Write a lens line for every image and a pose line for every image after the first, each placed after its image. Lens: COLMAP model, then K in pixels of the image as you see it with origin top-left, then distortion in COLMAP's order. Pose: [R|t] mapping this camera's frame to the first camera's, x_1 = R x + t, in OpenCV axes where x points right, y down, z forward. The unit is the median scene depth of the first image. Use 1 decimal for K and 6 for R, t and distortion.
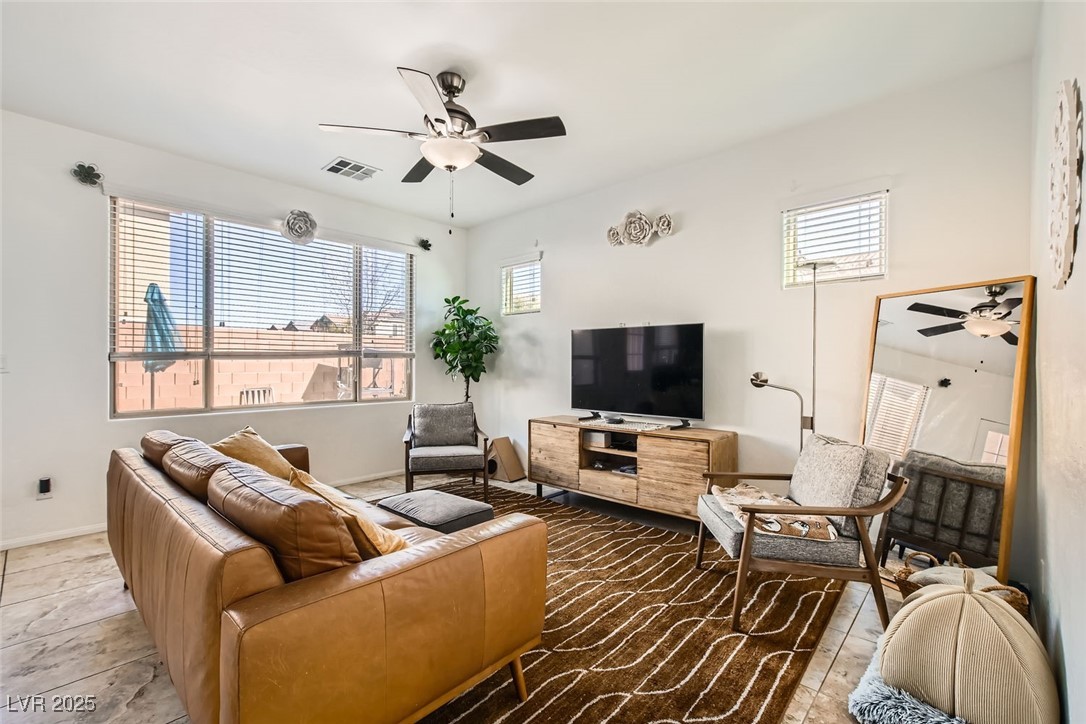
lens RADIAL K [[475.2, 0, 546.0], [0, 475.2, 364.3], [0, 0, 1]] dist [-0.003427, 0.000587]
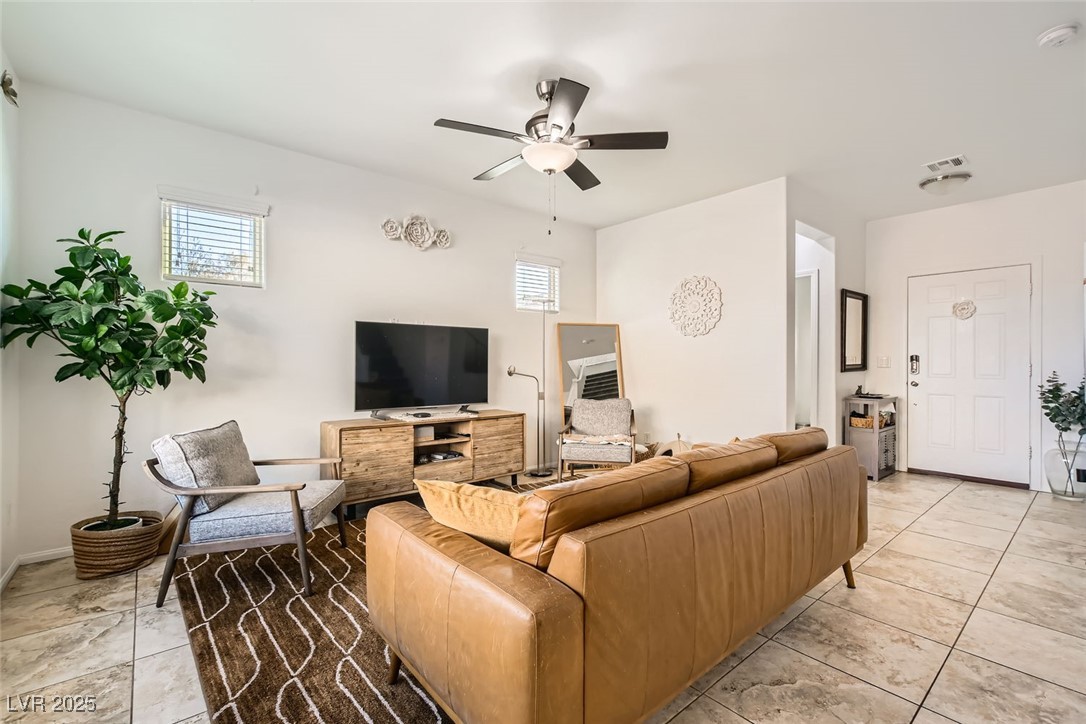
lens RADIAL K [[475.2, 0, 546.0], [0, 475.2, 364.3], [0, 0, 1]] dist [-0.003427, 0.000587]
pose [[0.137225, -0.006351, 0.990520, -0.862656], [-0.001390, 0.999977, 0.006604, 0.001899], [-0.990539, -0.002283, 0.137213, 0.605830]]
